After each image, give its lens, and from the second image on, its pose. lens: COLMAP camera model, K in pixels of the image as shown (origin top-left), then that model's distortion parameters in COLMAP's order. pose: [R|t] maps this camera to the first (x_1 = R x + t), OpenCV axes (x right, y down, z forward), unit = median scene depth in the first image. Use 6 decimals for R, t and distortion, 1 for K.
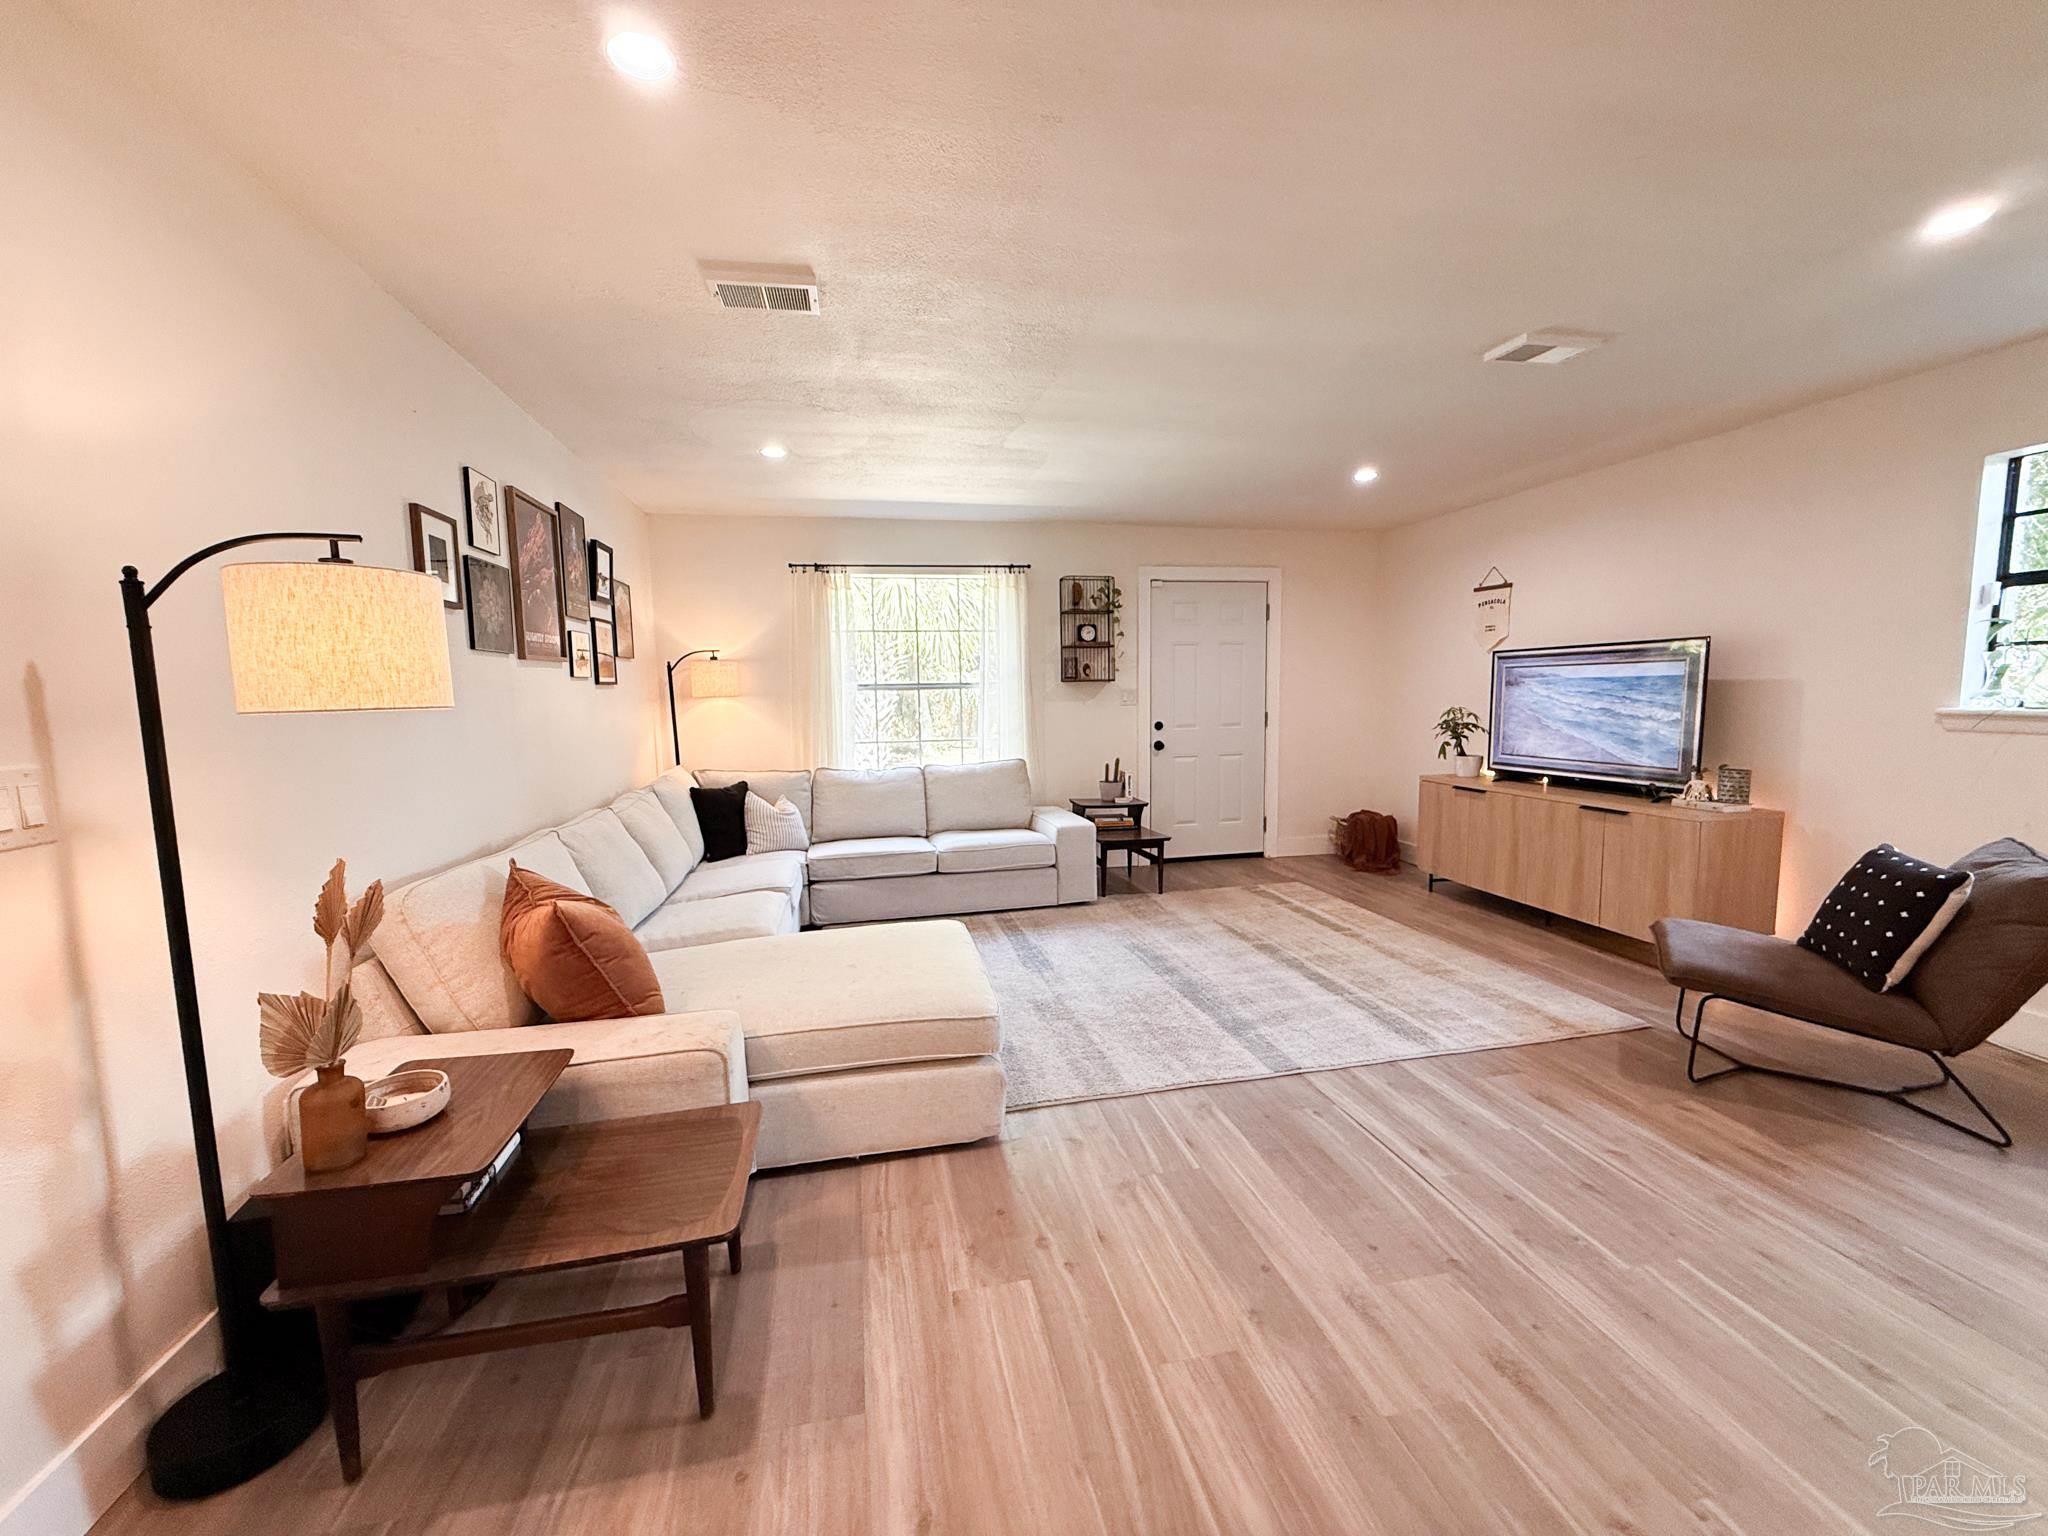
lens RADIAL K [[812.8, 0, 1018.0], [0, 812.8, 770.8], [0, 0, 1]] dist [0.001572, -0.000276]
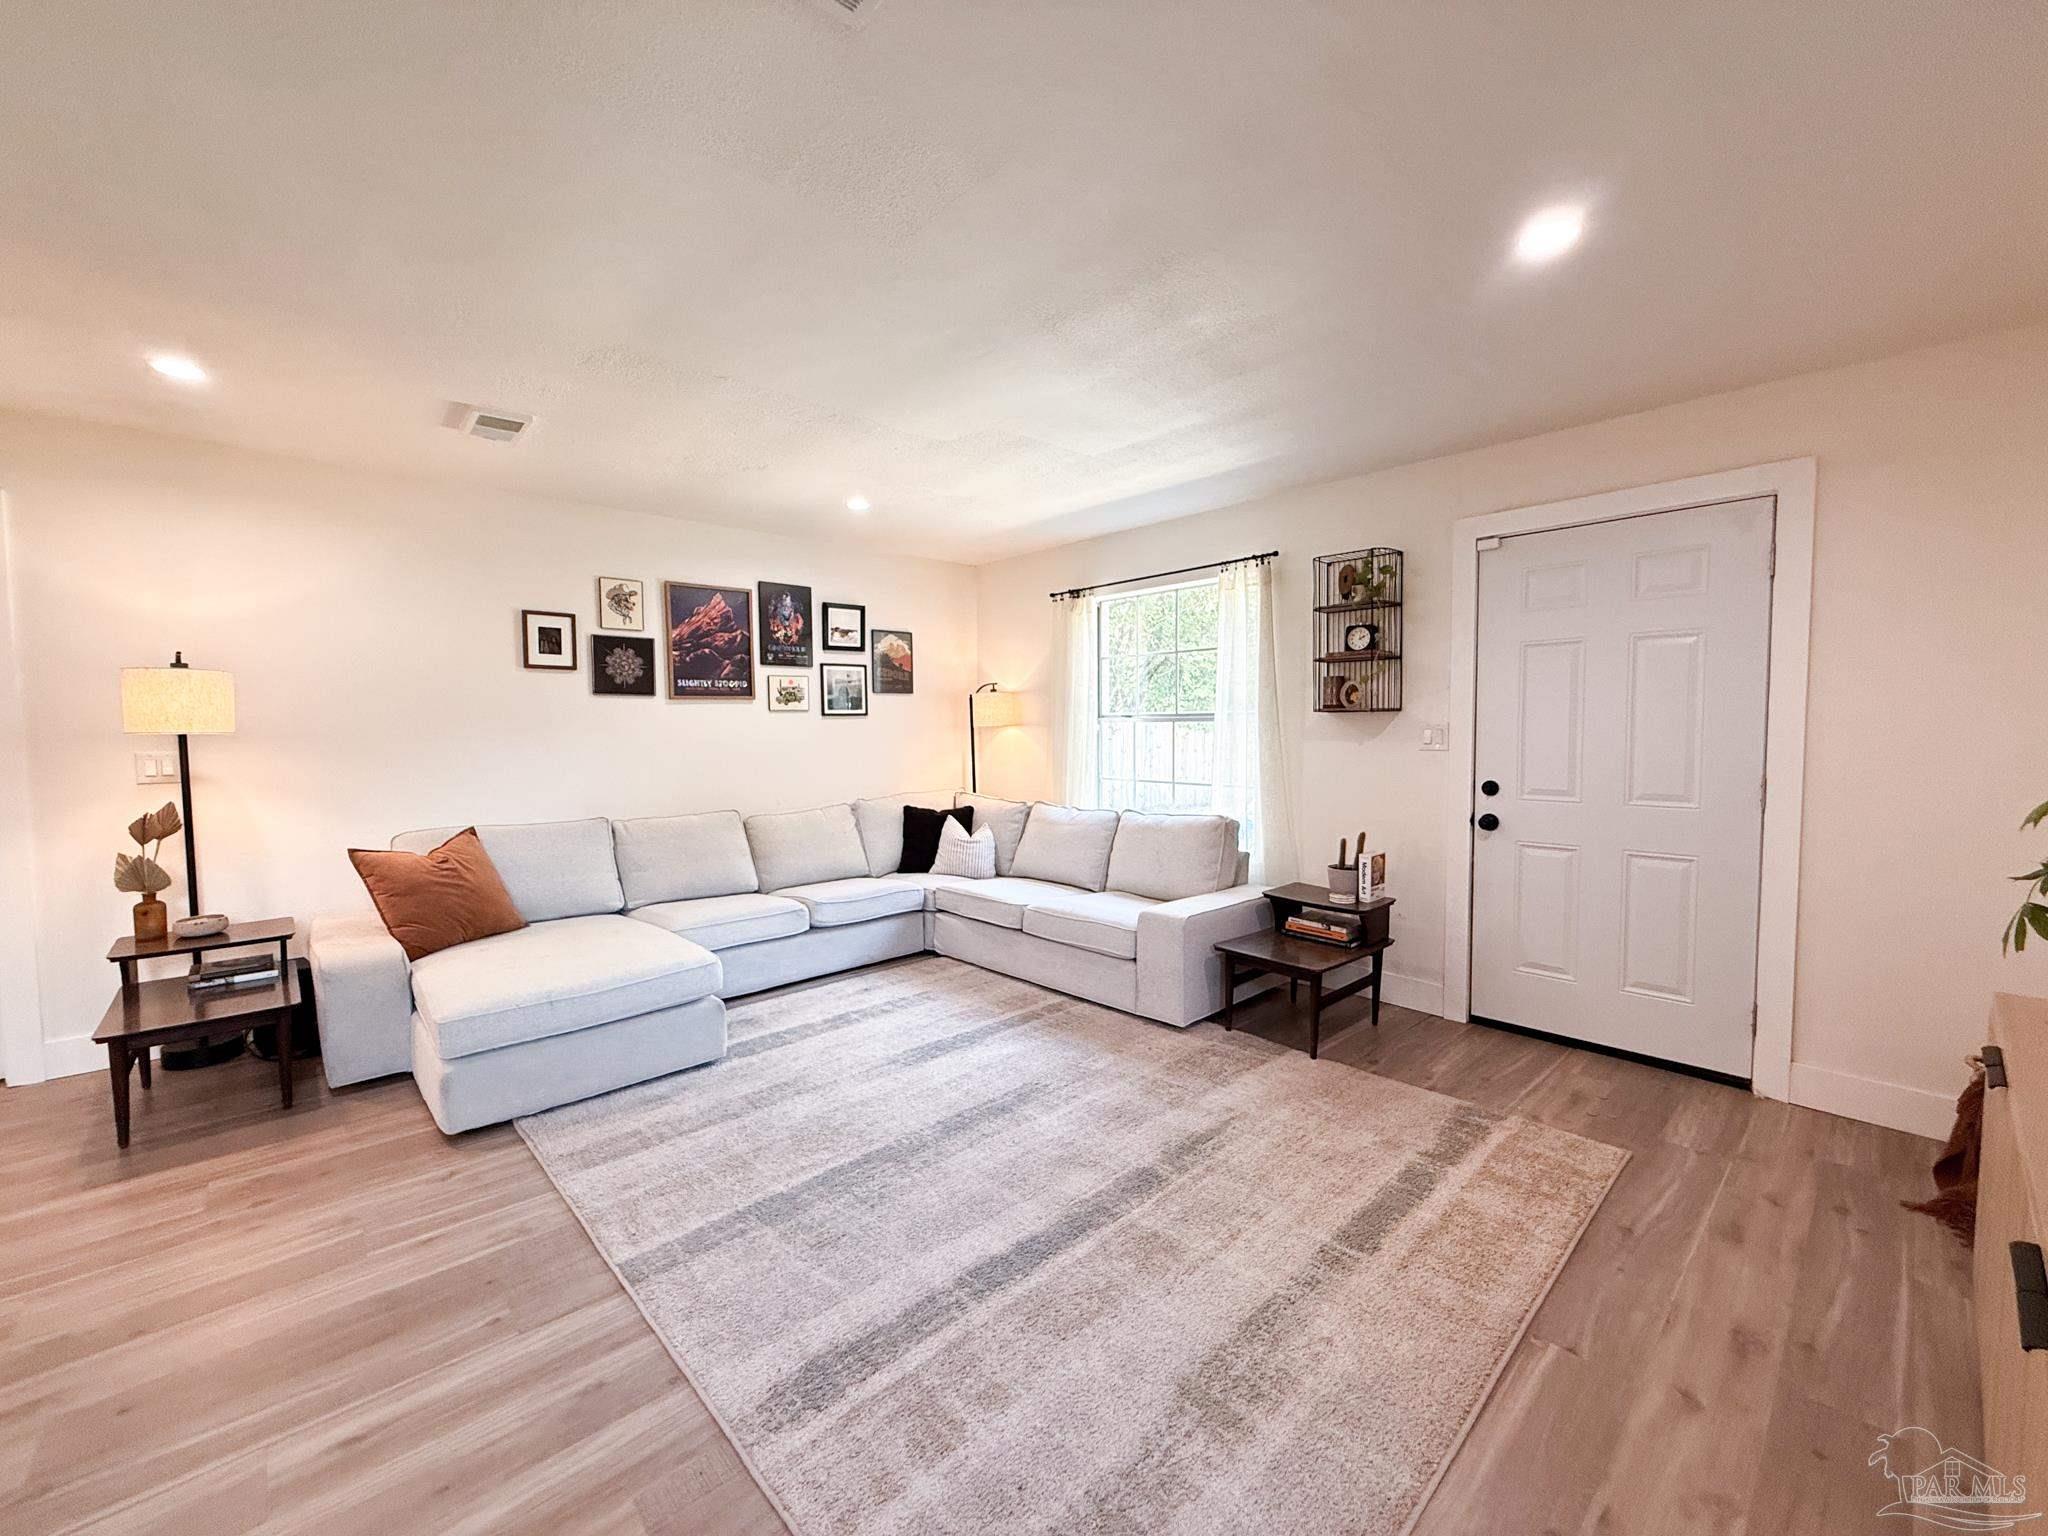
lens RADIAL K [[812.8, 0, 1018.0], [0, 812.8, 770.8], [0, 0, 1]] dist [0.001572, -0.000276]
pose [[0.508913, 0.062614, -0.858537, 0.641182], [-0.088228, 0.995893, 0.020333, -0.063895], [0.856284, 0.065399, 0.512347, 0.537113]]
